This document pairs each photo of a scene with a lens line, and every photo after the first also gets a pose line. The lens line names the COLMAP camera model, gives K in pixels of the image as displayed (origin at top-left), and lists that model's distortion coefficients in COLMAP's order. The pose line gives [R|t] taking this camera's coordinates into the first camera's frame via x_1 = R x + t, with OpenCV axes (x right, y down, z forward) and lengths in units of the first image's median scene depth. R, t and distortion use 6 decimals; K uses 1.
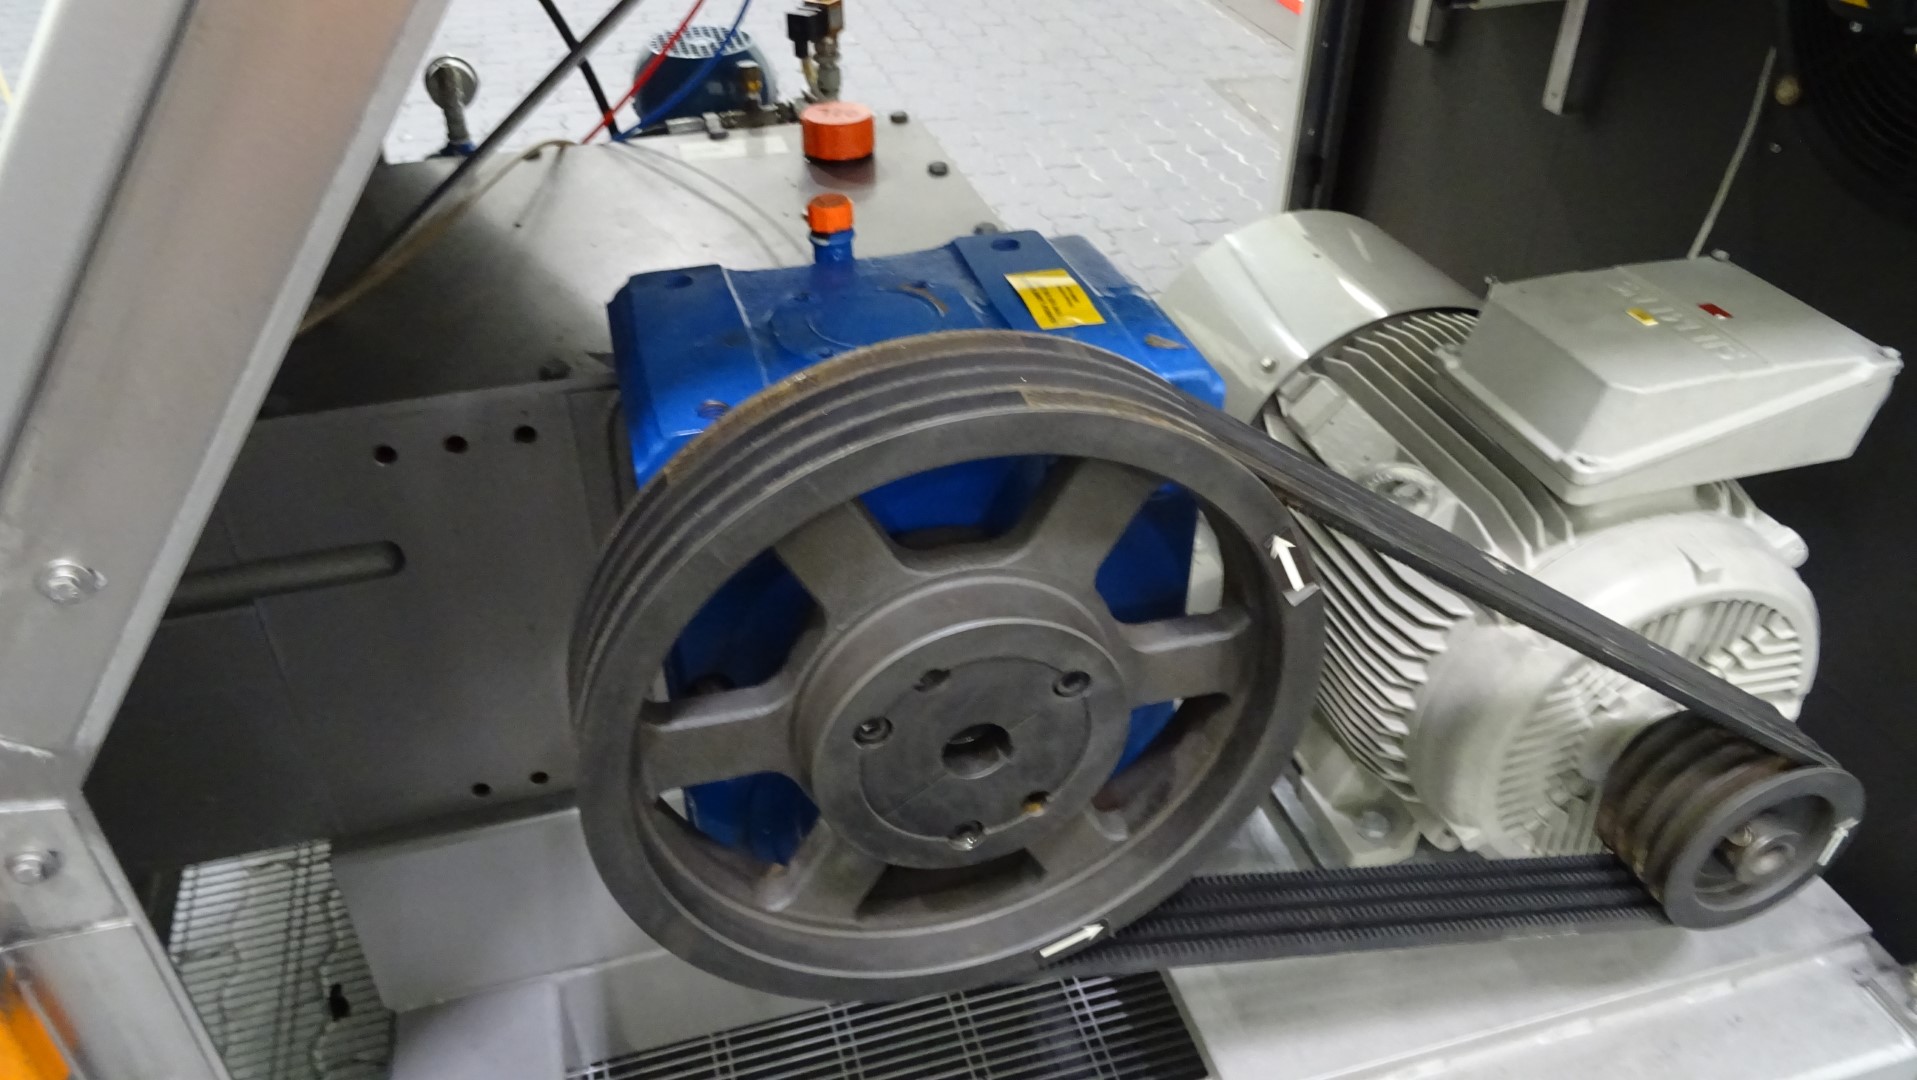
lens RADIAL K [[1308.8, 0, 941.4], [0, 1308.8, 538.4], [0, 0, 1]] dist [0.004462, 0.001589]
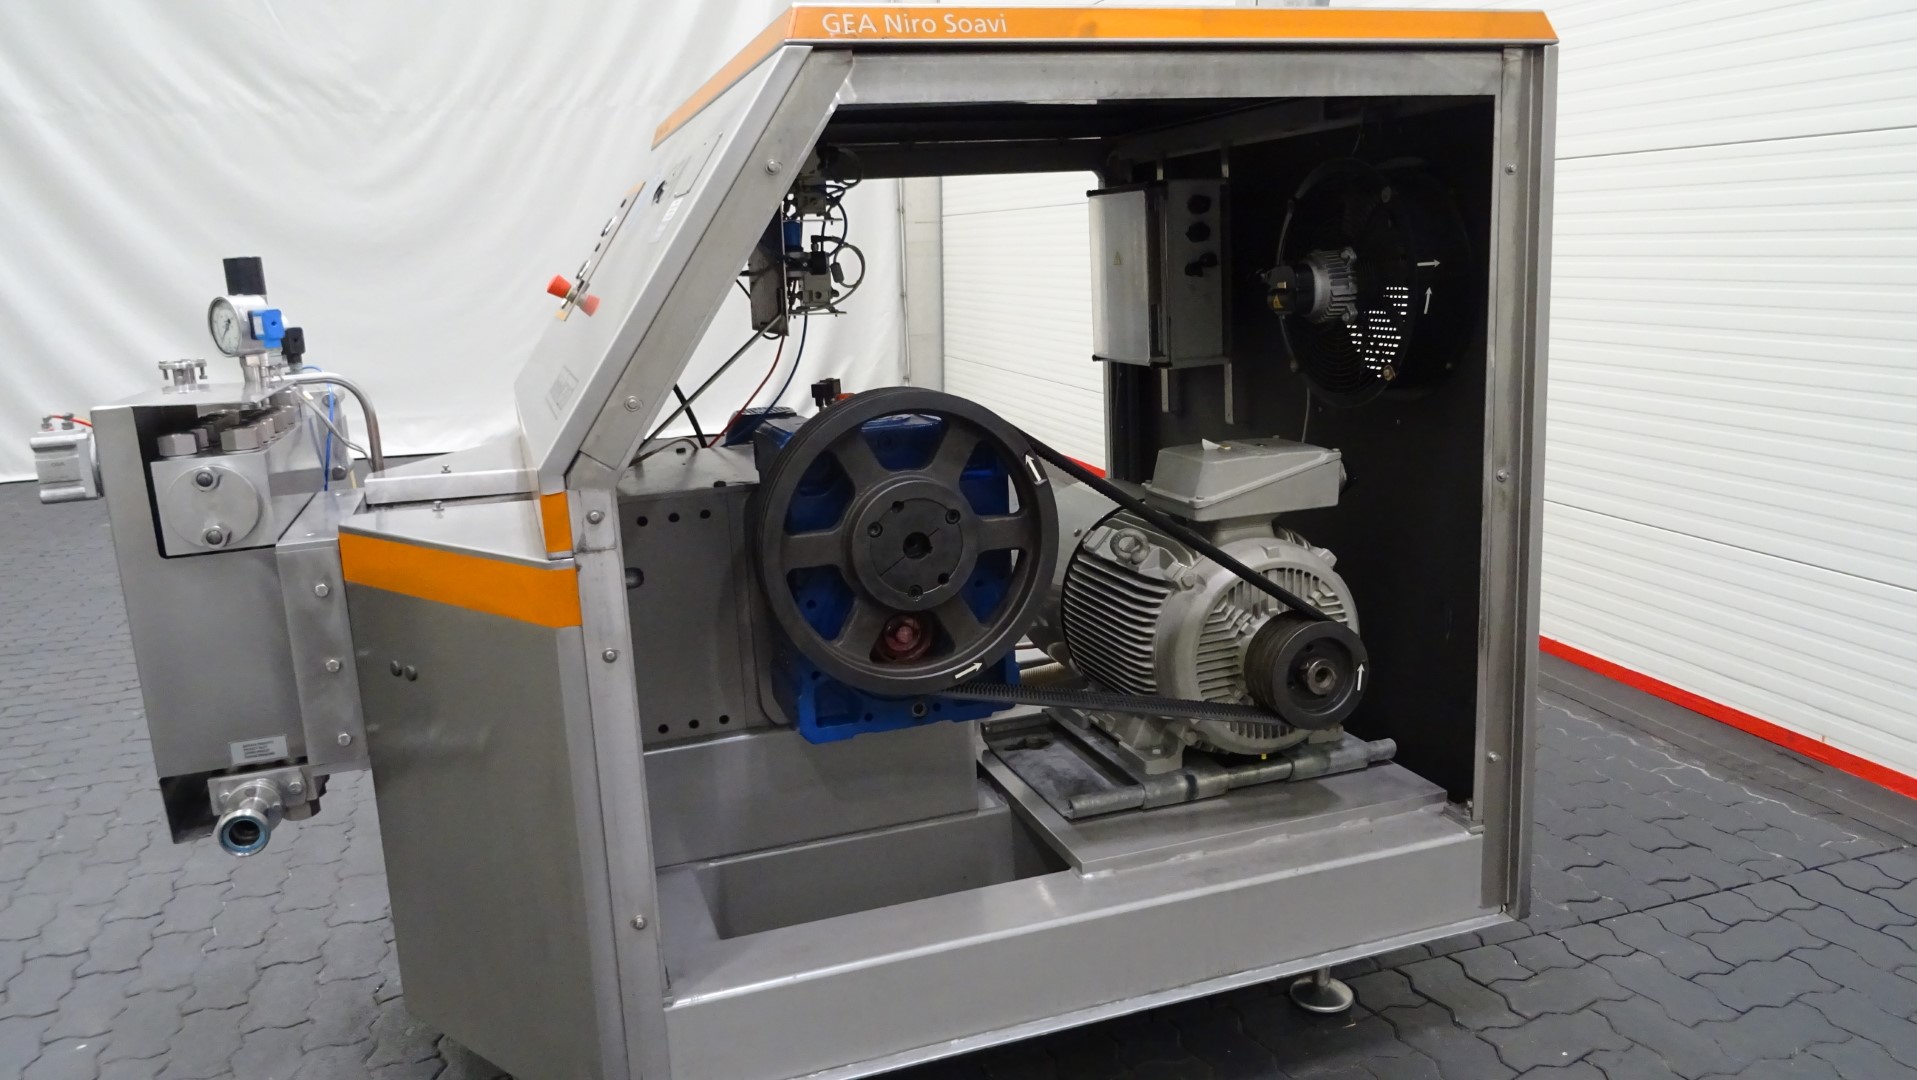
lens RADIAL K [[1371.6, 0, 958.5], [0, 1371.6, 540.0], [0, 0, 1]] dist [-0.009719, -0.000821]
pose [[0.996630, -0.054840, 0.060996, -0.036461], [0.074836, 0.912359, -0.402494, 0.835101], [-0.033578, 0.405703, 0.913388, -0.955449]]
